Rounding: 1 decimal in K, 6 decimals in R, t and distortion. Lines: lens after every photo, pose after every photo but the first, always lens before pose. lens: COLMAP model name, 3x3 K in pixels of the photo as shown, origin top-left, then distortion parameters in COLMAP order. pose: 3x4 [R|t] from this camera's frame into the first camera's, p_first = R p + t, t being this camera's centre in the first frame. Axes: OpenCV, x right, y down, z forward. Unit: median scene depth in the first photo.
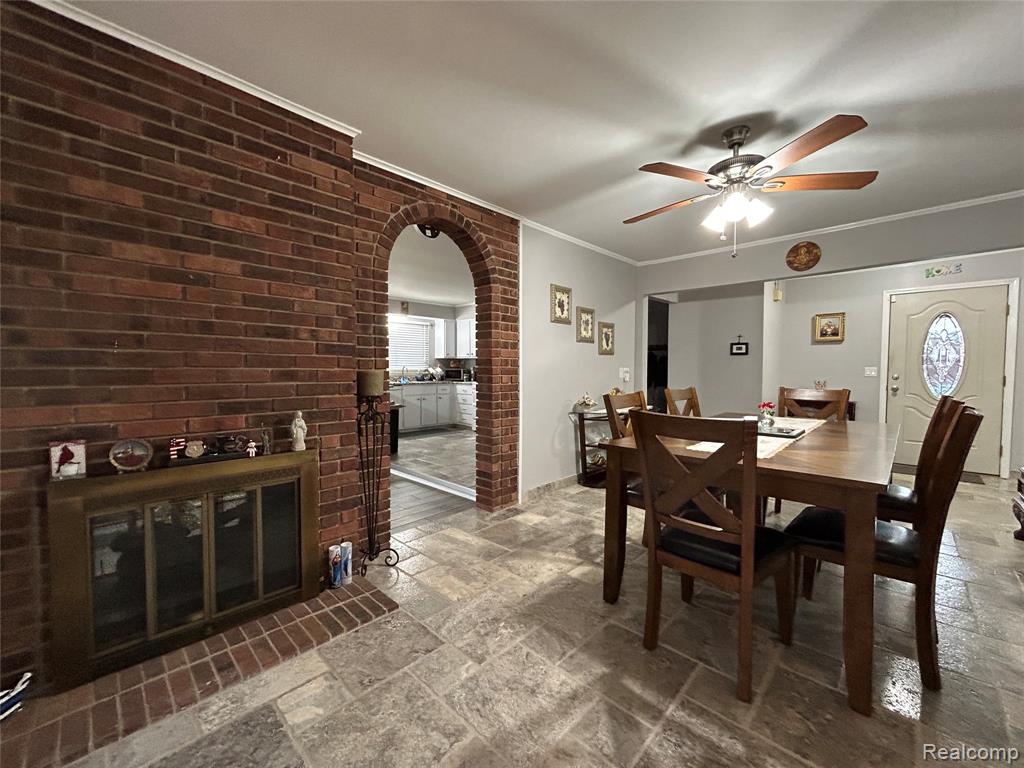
lens RADIAL K [[411.2, 0, 512.0], [0, 411.2, 384.0], [0, 0, 1]] dist [0.000537, -0.000033]
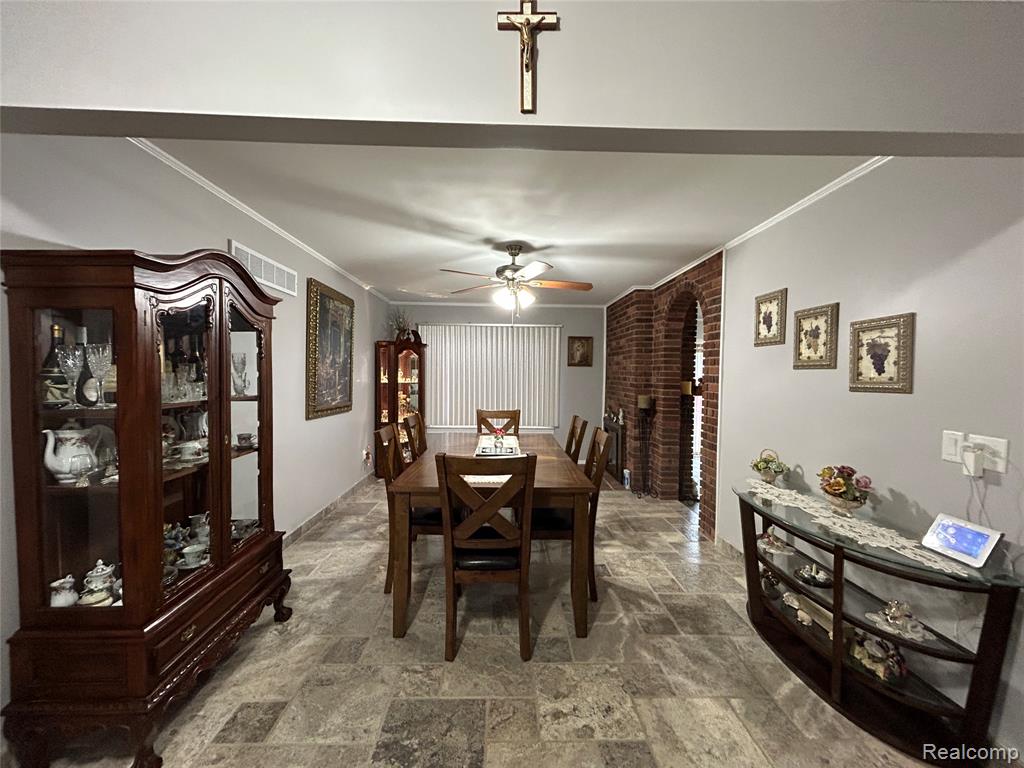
lens RADIAL K [[411.2, 0, 512.0], [0, 411.2, 384.0], [0, 0, 1]] dist [0.000537, -0.000033]
pose [[-0.705221, 0.010402, -0.708911, 0.933783], [-0.034493, 0.998205, 0.048960, -0.101872], [0.708148, 0.058980, -0.703597, 1.196703]]
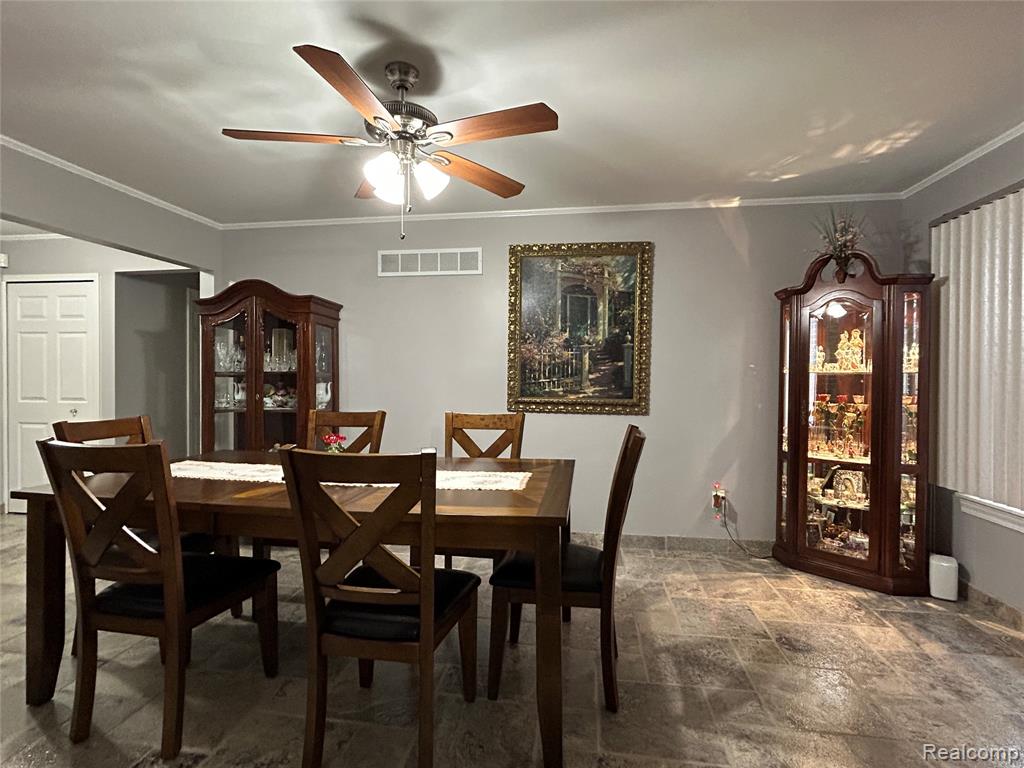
lens RADIAL K [[492.6, 0, 512.0], [0, 492.6, 384.0], [0, 0, 1]] dist [0.000597, 0.000230]
pose [[-0.585173, -0.001844, 0.810906, -0.172290], [0.016966, 0.999751, 0.014517, -0.030022], [-0.810731, 0.022253, -0.584996, 0.784976]]
